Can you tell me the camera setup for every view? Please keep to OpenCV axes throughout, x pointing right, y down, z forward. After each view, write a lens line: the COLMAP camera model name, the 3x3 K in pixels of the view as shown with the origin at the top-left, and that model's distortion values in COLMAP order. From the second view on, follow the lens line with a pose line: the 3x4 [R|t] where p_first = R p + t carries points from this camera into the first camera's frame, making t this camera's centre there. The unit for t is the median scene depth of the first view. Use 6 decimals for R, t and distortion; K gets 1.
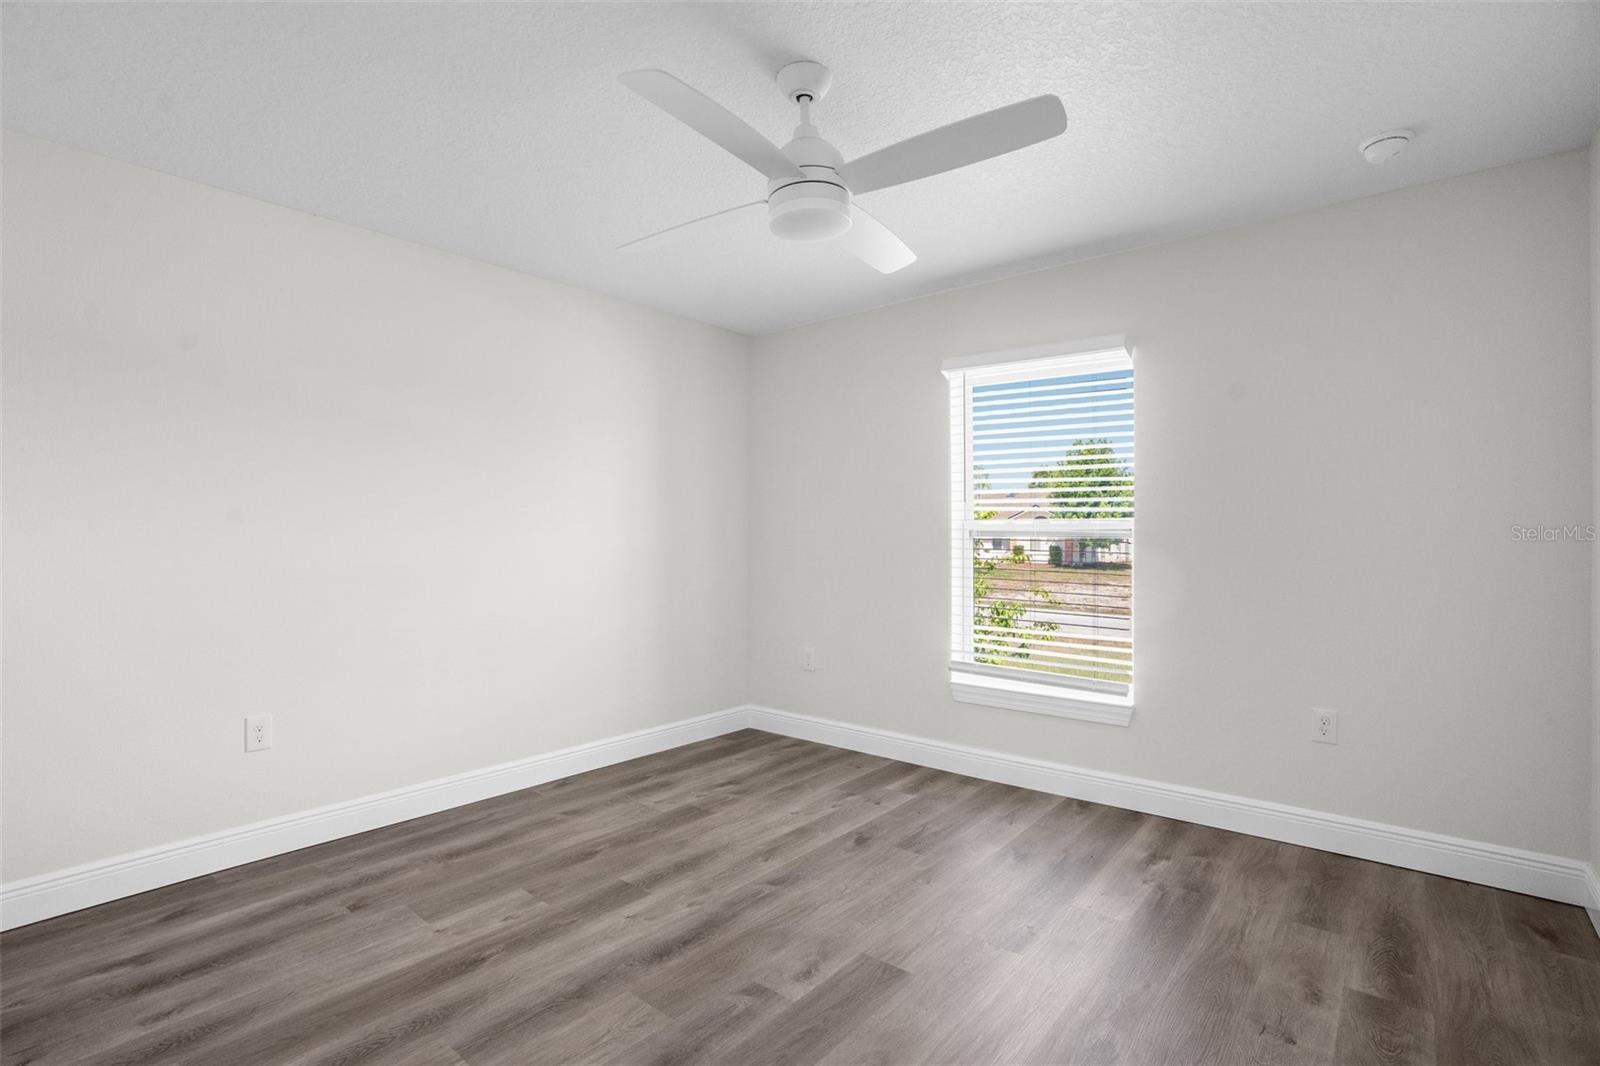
lens RADIAL K [[743.4, 0, 800.6], [0, 743.4, 531.3], [0, 0, 1]] dist [-0.008202, 0.000628]
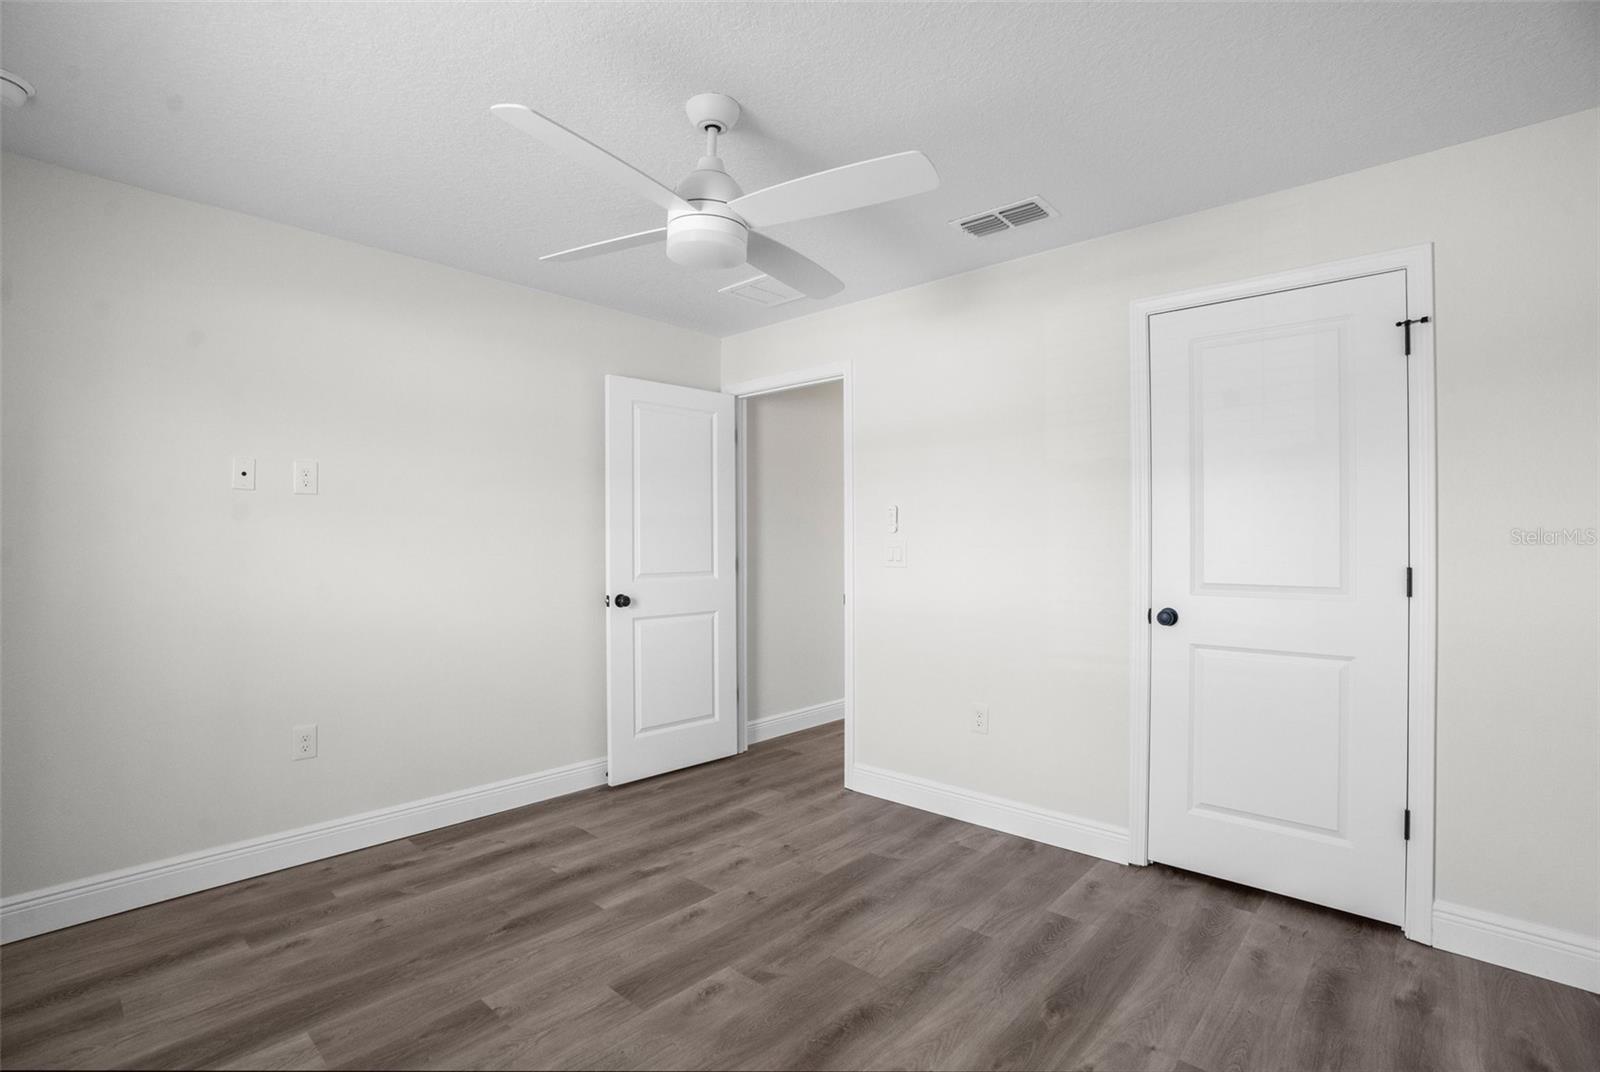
lens RADIAL K [[743.4, 0, 799.9], [0, 743.4, 539.4], [0, 0, 1]] dist [-0.008202, 0.000628]
pose [[-0.999291, 0.002370, 0.037572, -0.154113], [0.002373, 0.999997, 0.000034, -0.017810], [-0.037572, 0.000124, -0.999294, 2.031211]]
